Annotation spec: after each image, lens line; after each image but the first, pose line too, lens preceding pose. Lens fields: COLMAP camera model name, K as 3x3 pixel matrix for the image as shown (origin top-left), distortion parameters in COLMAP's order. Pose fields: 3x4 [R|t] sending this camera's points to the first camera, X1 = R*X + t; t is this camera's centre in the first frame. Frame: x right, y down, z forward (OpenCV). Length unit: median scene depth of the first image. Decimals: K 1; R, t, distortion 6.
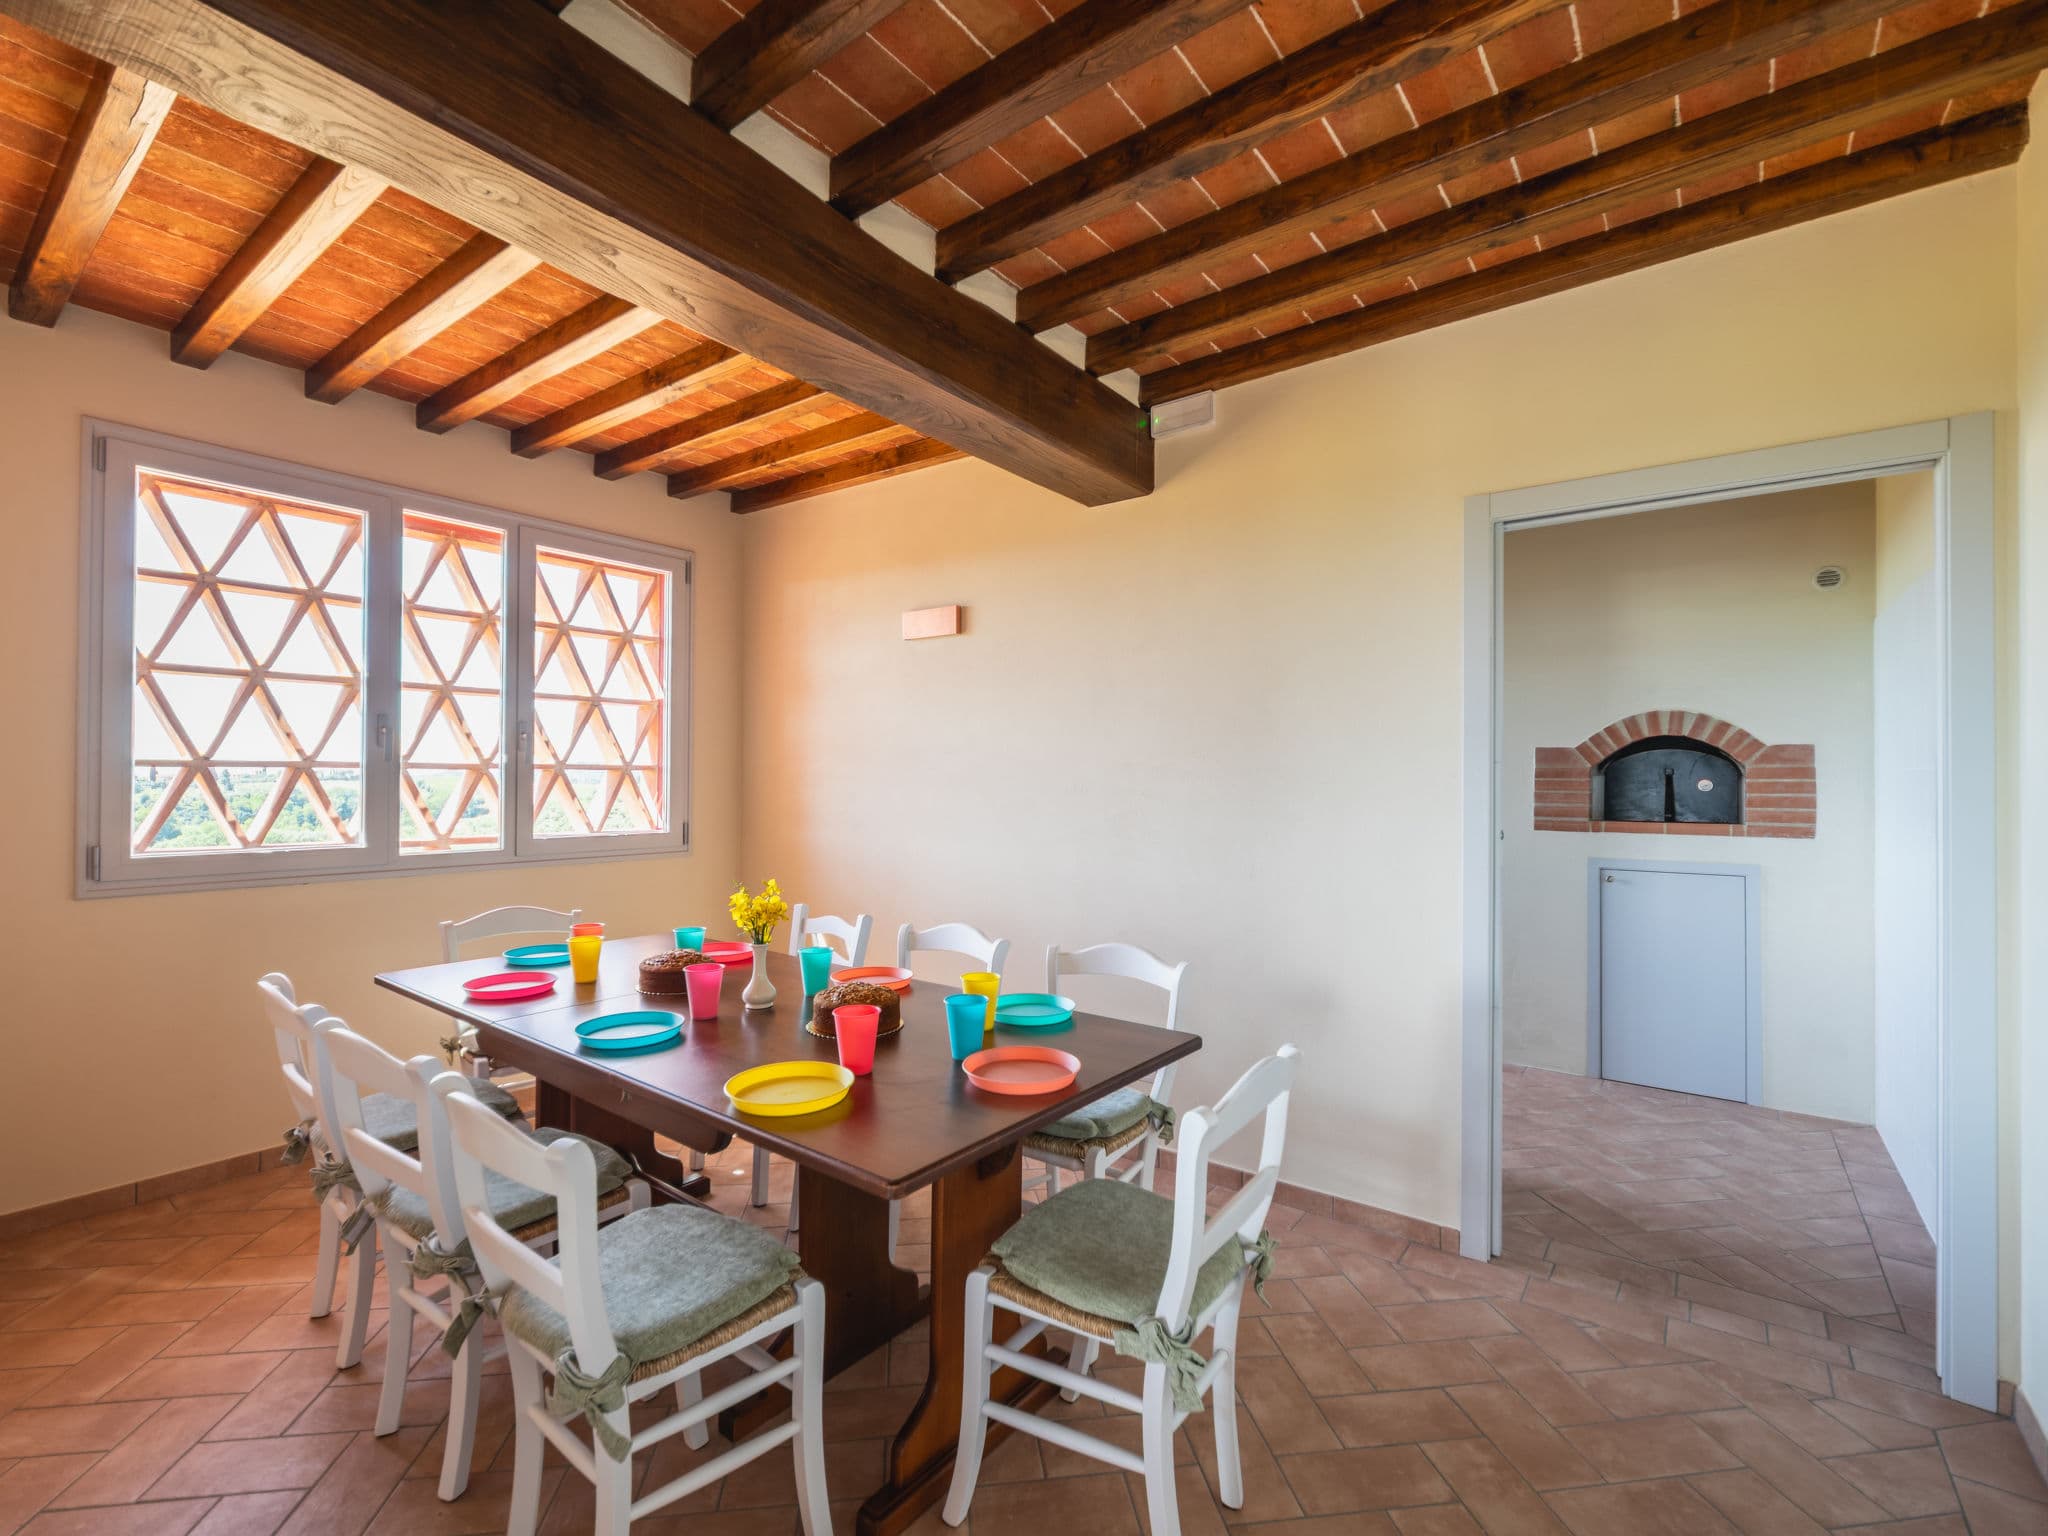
lens RADIAL K [[908.8, 0, 1024.0], [0, 908.8, 768.0], [0, 0, 1]] dist [0.001506, 0.000018]
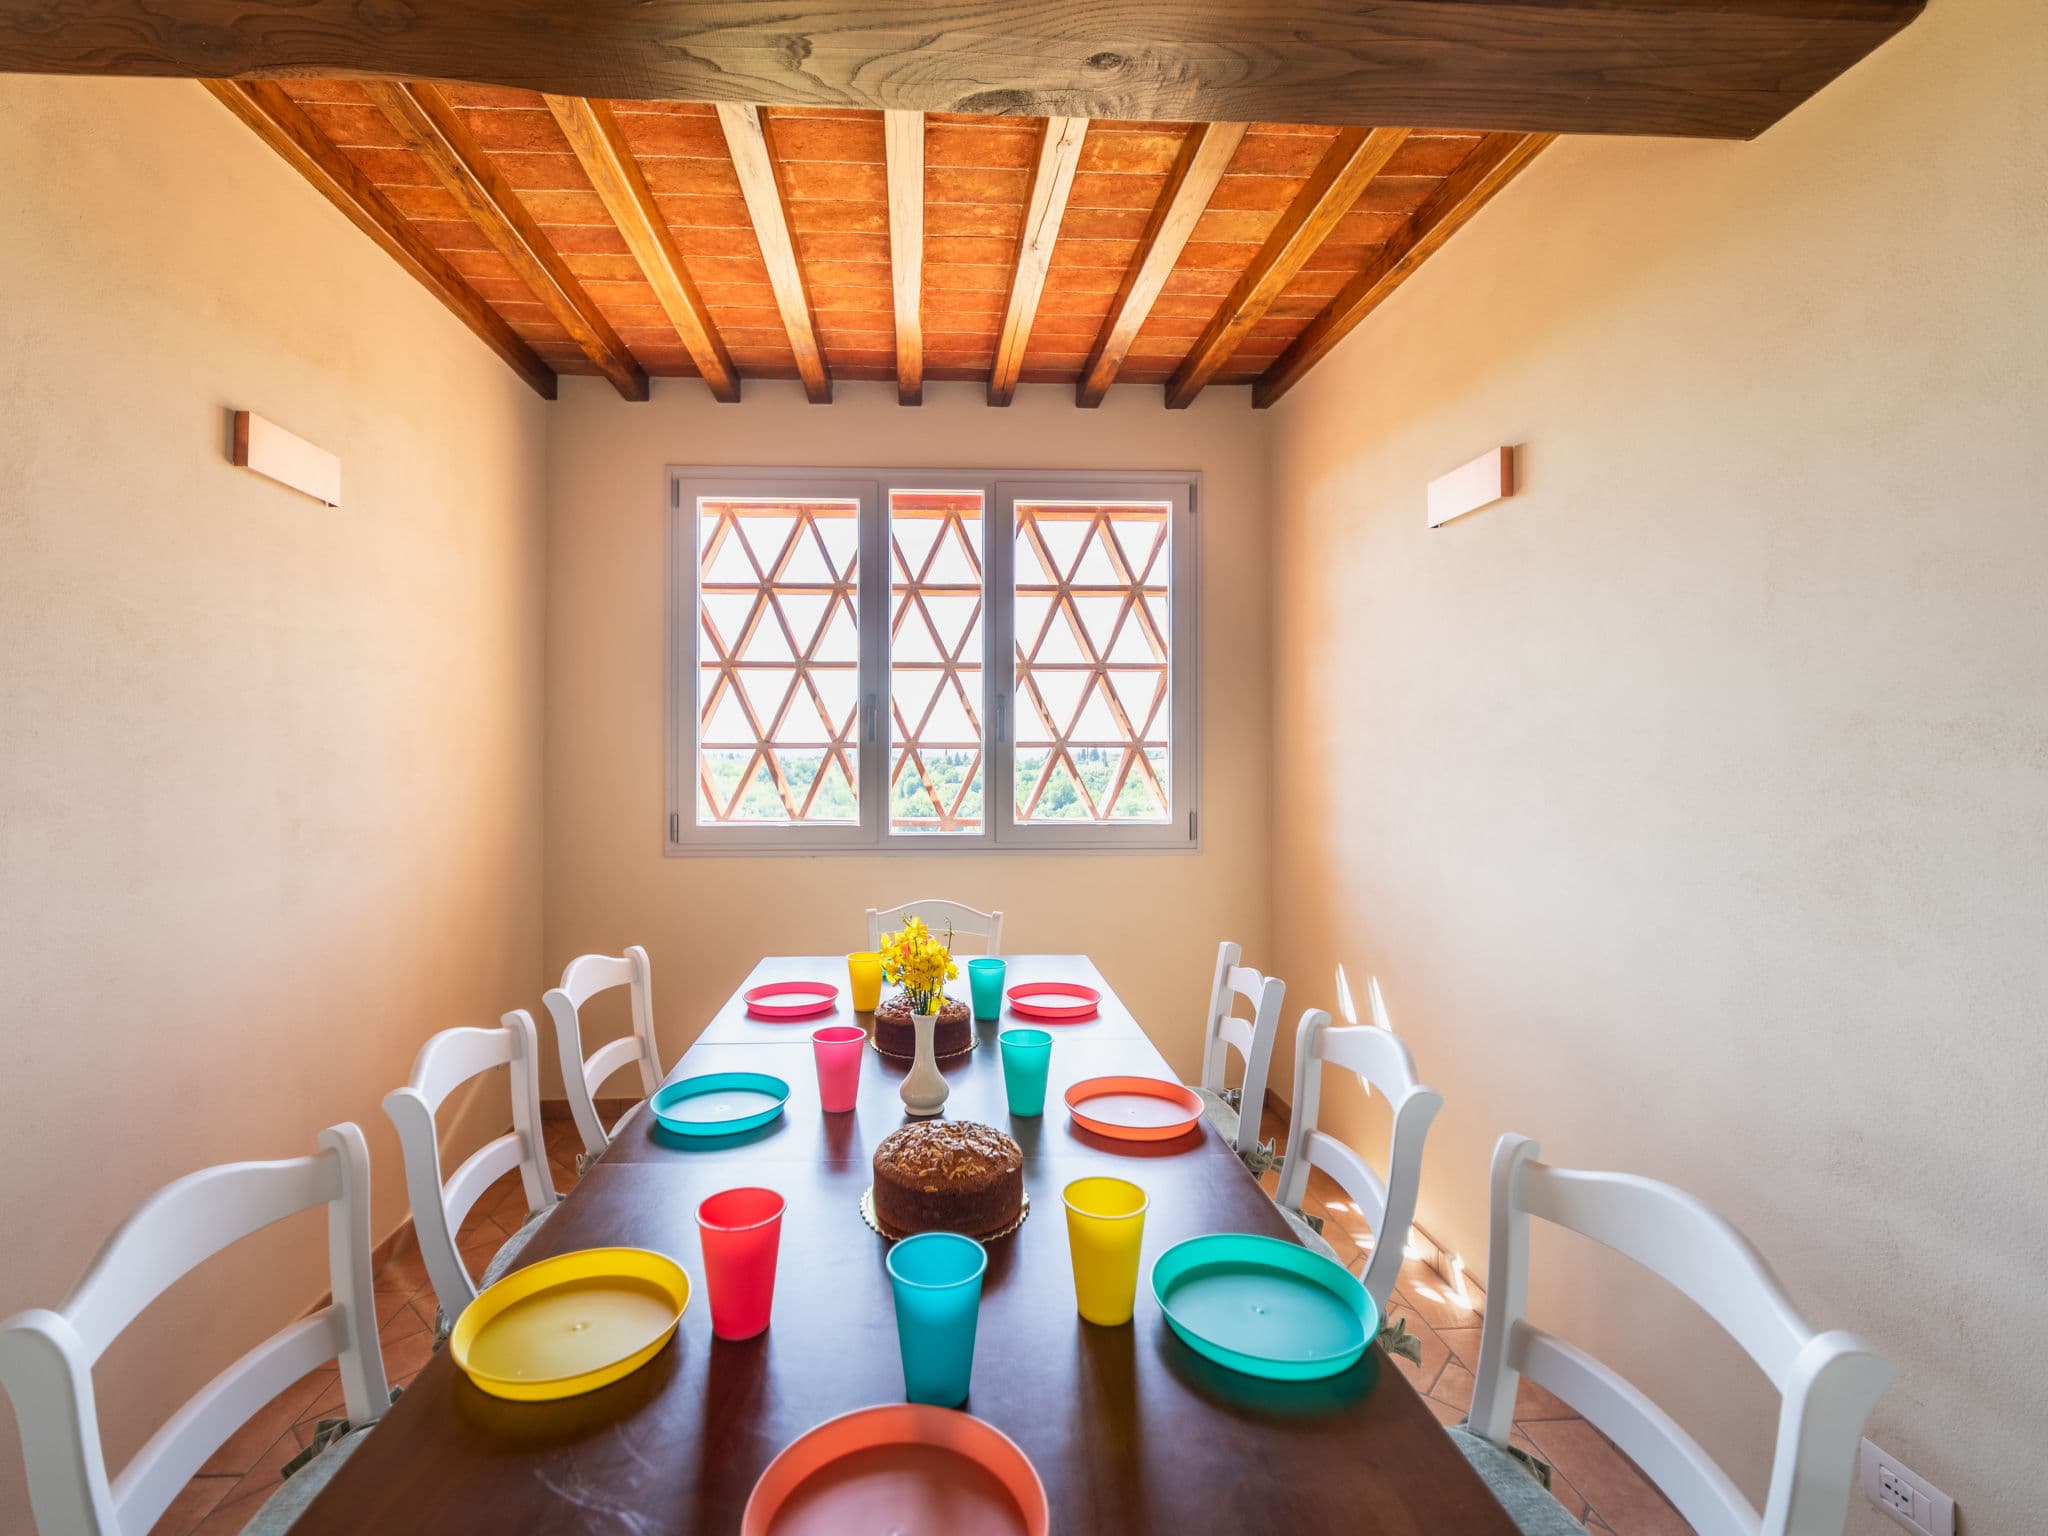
lens RADIAL K [[1034.9, 0, 1016.6], [0, 1034.9, 726.6], [0, 0, 1]] dist [0.089964, 0.000013]
pose [[0.648680, -0.026076, -0.760615, 0.225810], [0.012397, 0.999642, -0.023698, 0.004822], [0.760961, 0.005943, 0.648771, 0.296095]]
